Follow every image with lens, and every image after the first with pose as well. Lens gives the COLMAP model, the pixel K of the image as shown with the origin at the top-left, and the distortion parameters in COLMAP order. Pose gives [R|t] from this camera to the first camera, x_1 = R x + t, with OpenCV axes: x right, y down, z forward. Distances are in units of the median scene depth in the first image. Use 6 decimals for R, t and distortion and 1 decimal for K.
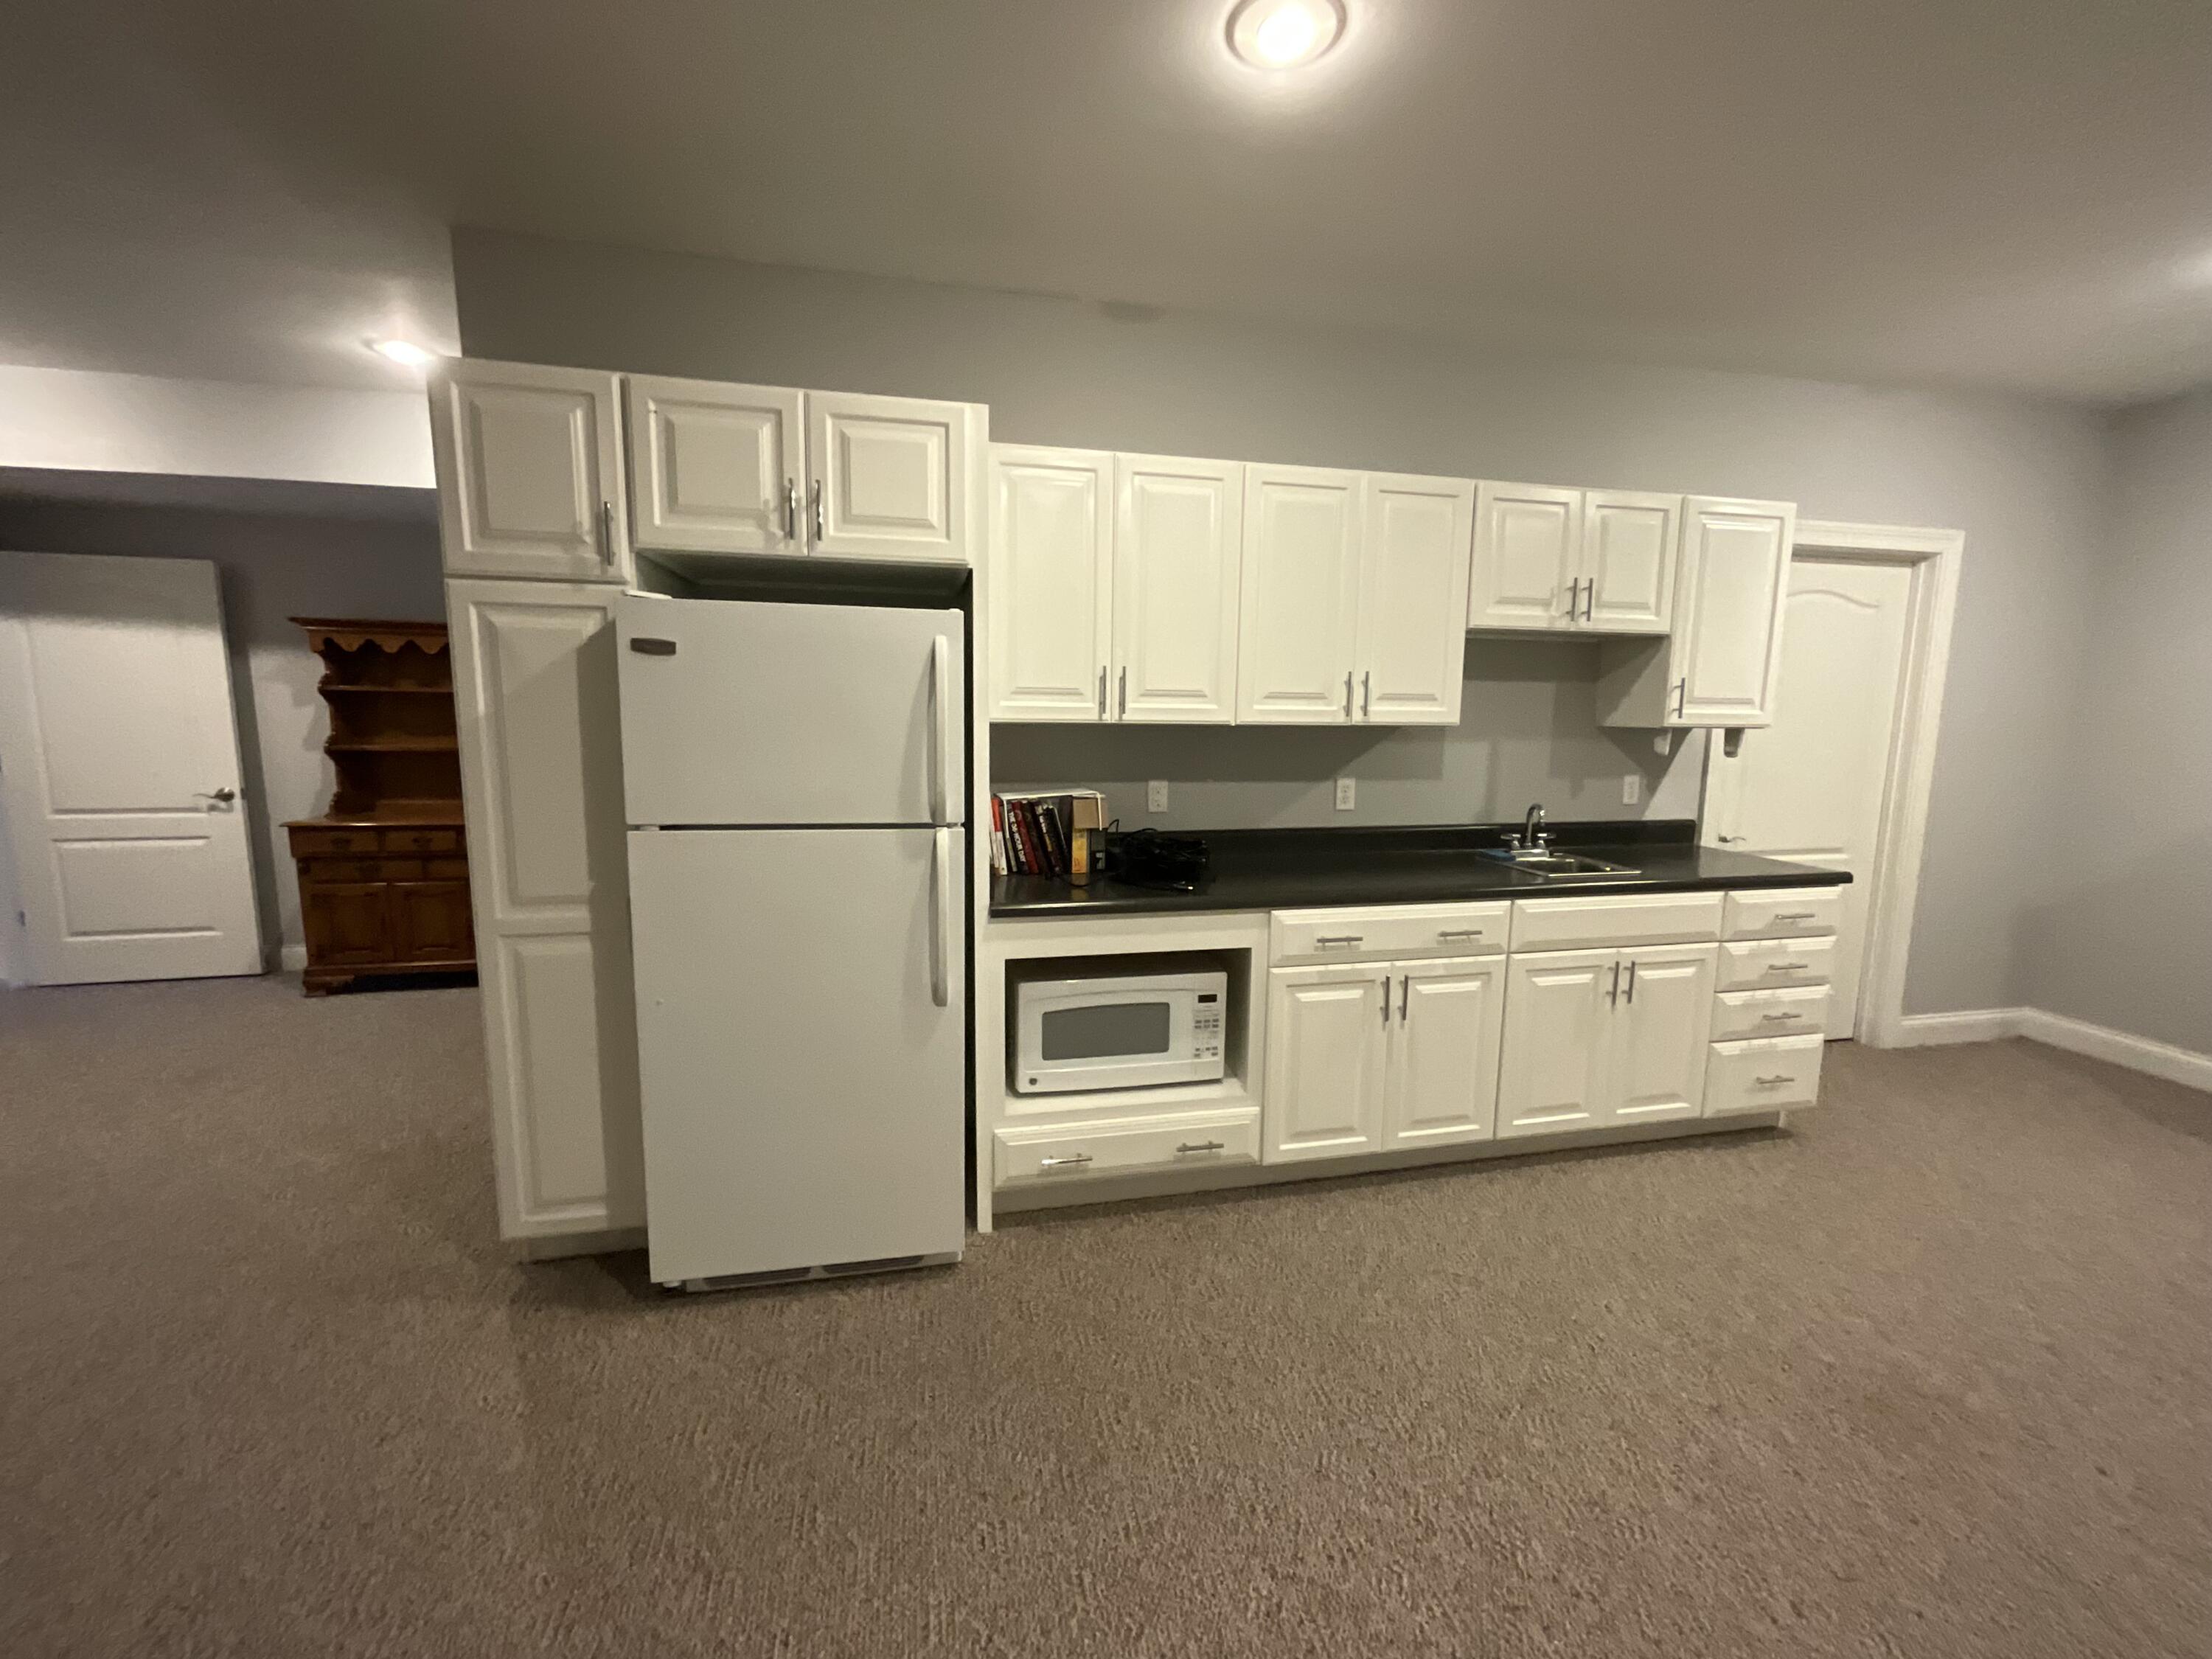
lens RADIAL K [[914.6, 0, 1108.4], [0, 914.6, 828.4], [0, 0, 1]] dist [-0.003309, 0.000016]
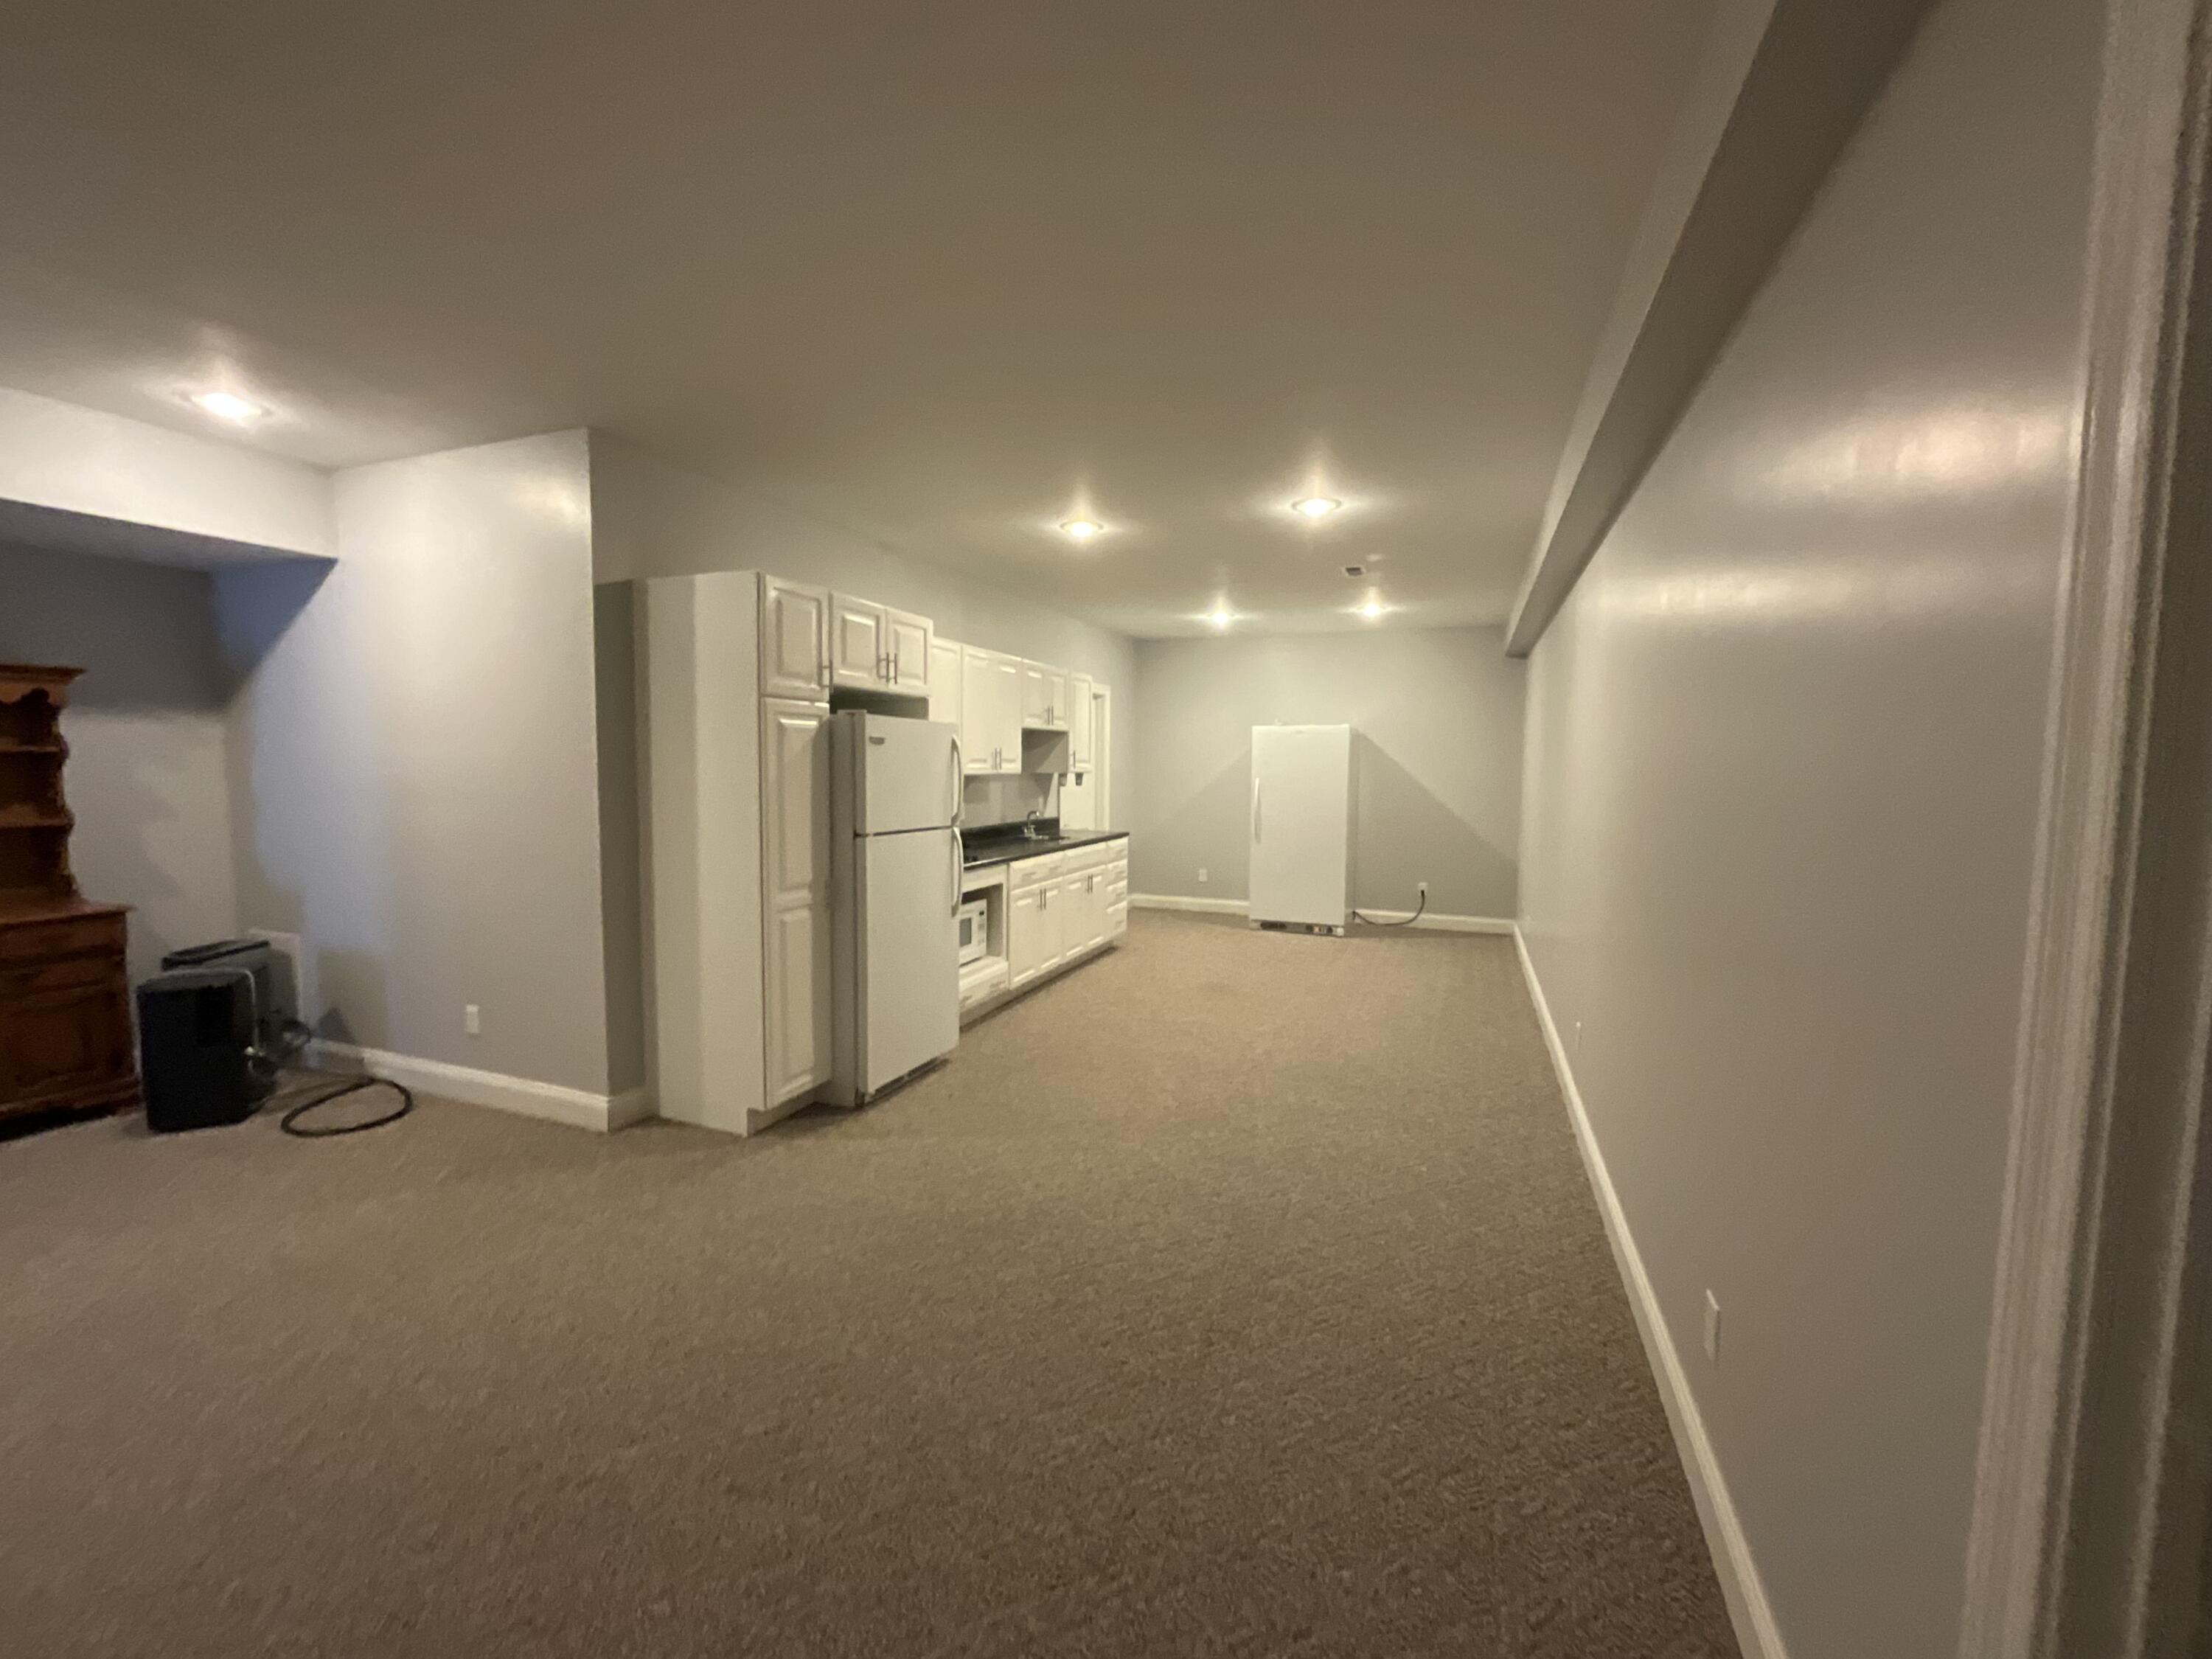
lens RADIAL K [[886.1, 0, 1108.0], [0, 886.1, 826.9], [0, 0, 1]] dist [-0.002005, 0.001053]
pose [[0.558416, -0.064099, 0.827081, -1.196938], [0.104009, 0.994553, 0.006855, 0.014360], [-0.823015, 0.082196, 0.562041, -0.289029]]
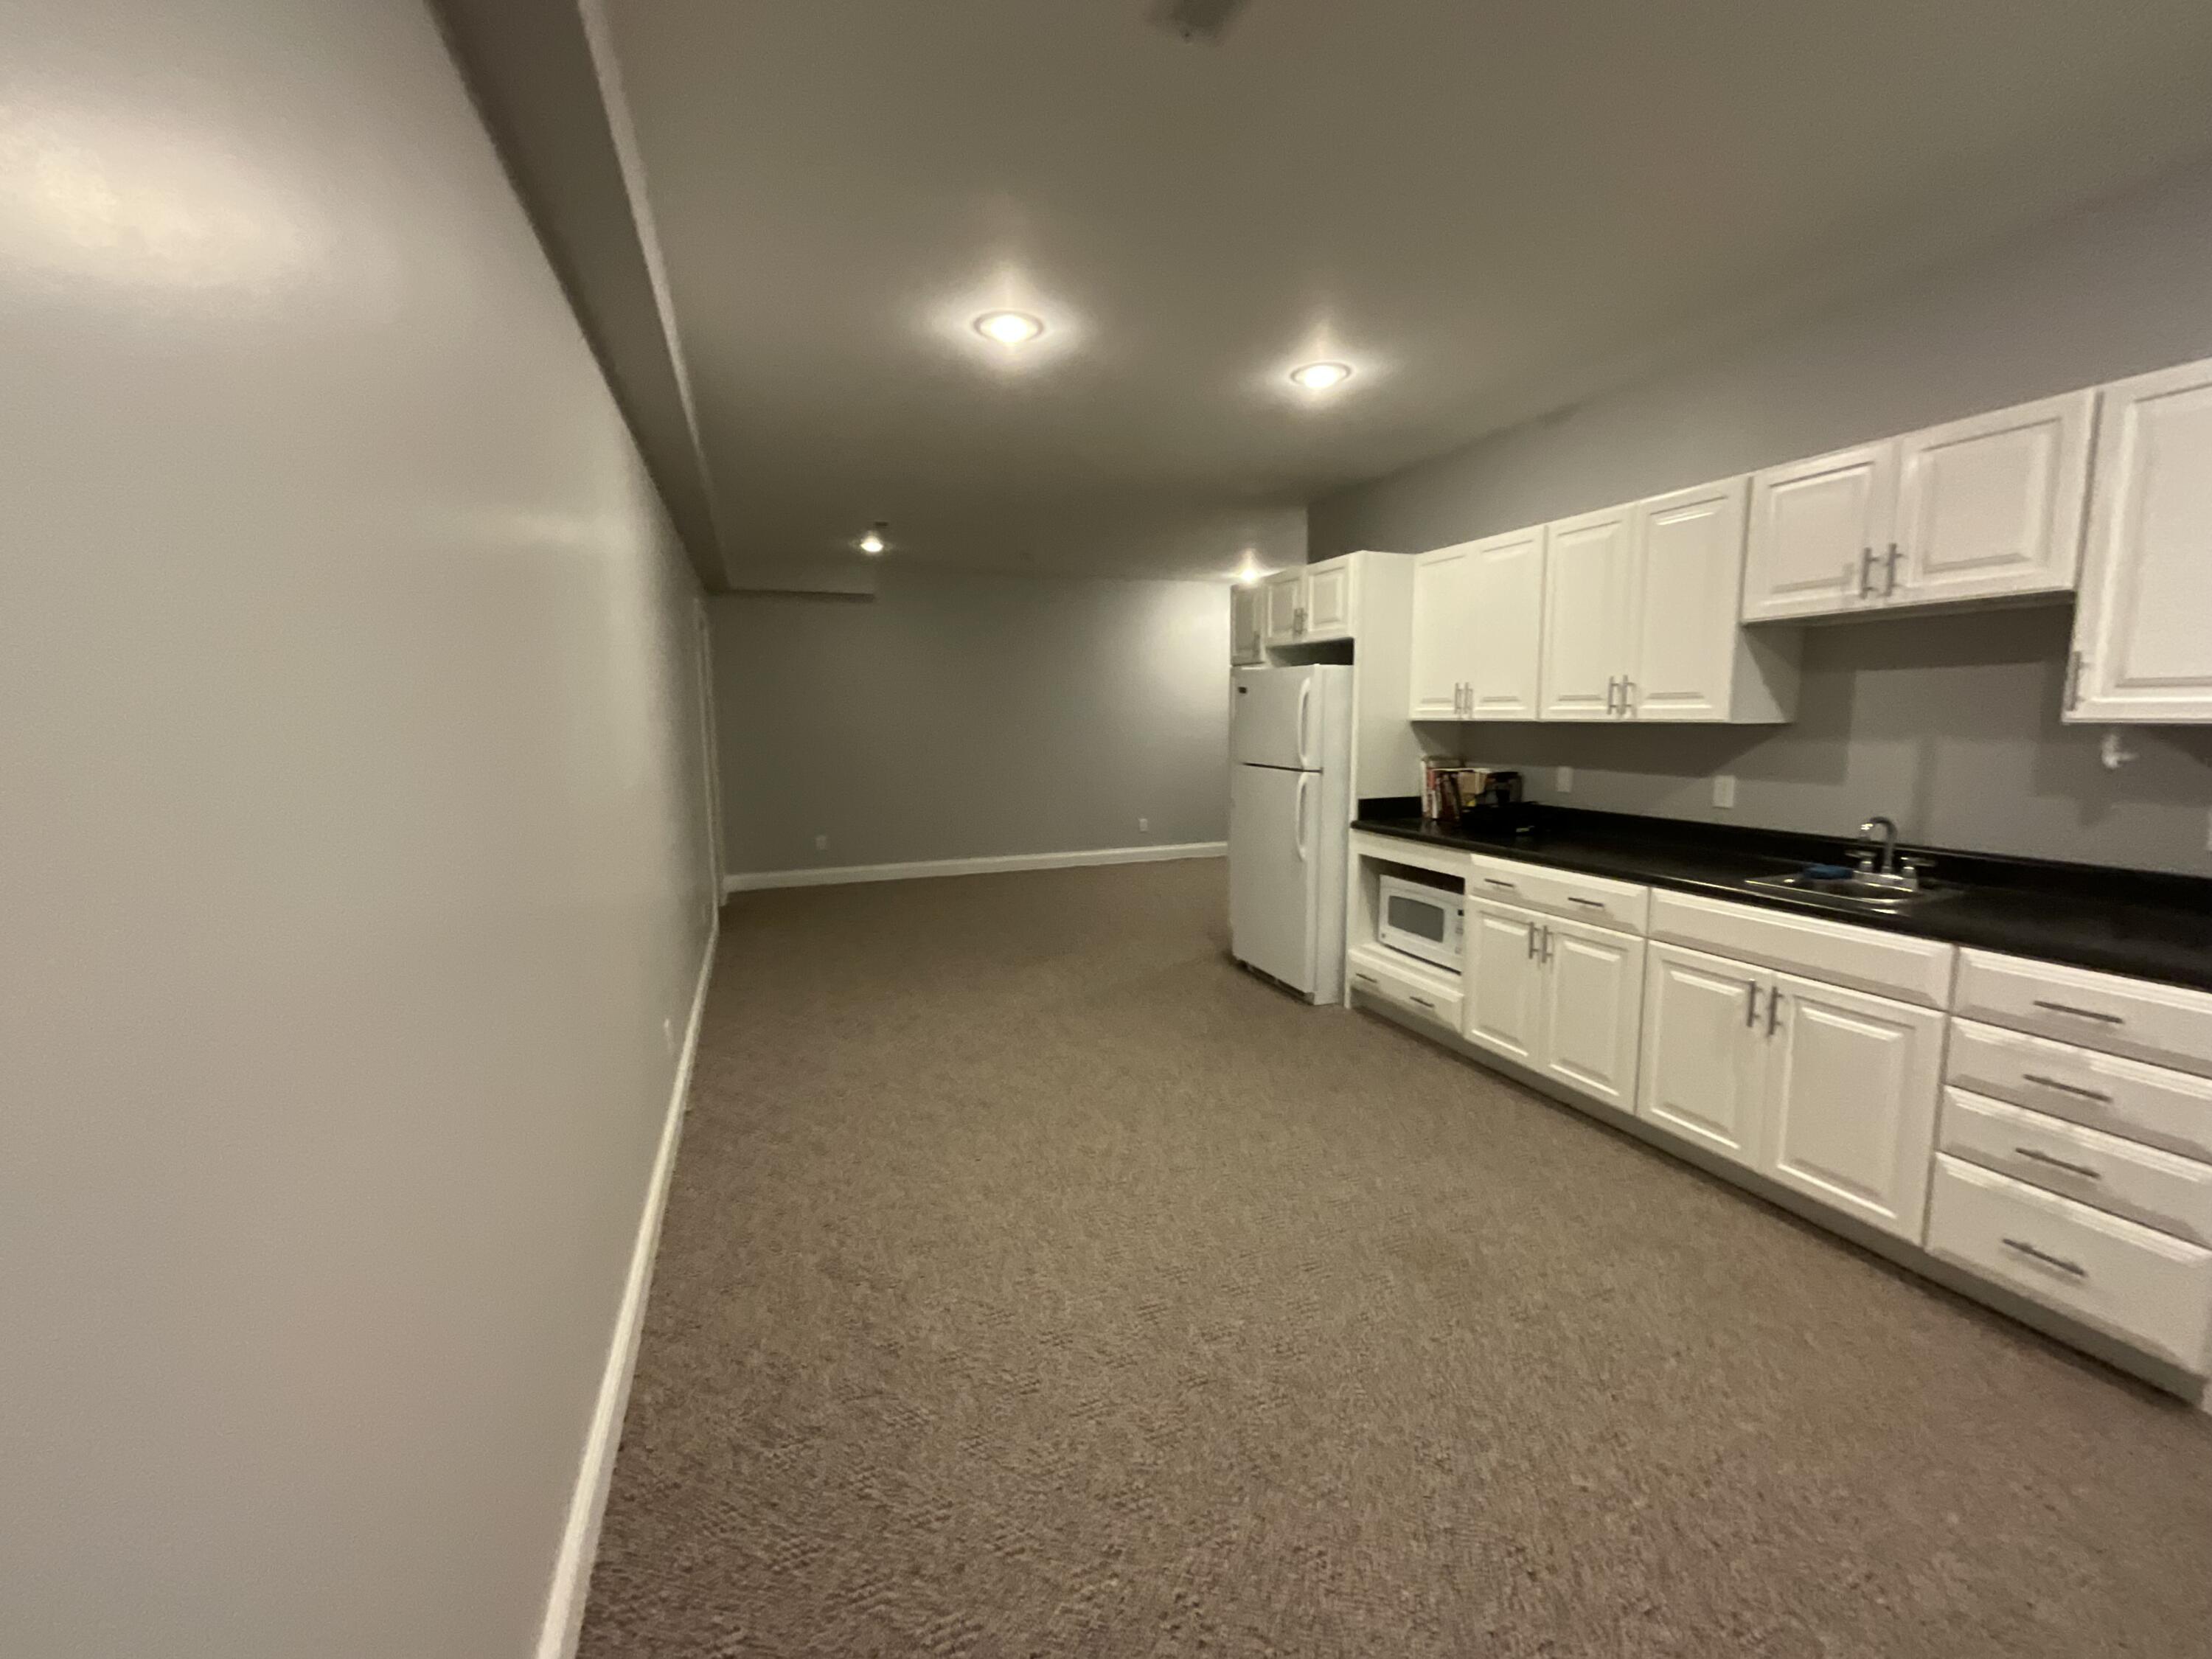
lens RADIAL K [[886.1, 0, 1115.3], [0, 886.1, 823.7], [0, 0, 1]] dist [-0.002005, 0.001053]
pose [[0.147734, 0.107858, -0.983128, 1.255314], [-0.120176, 0.988628, 0.090402, -0.011091], [0.981699, 0.104793, 0.159016, 0.210931]]
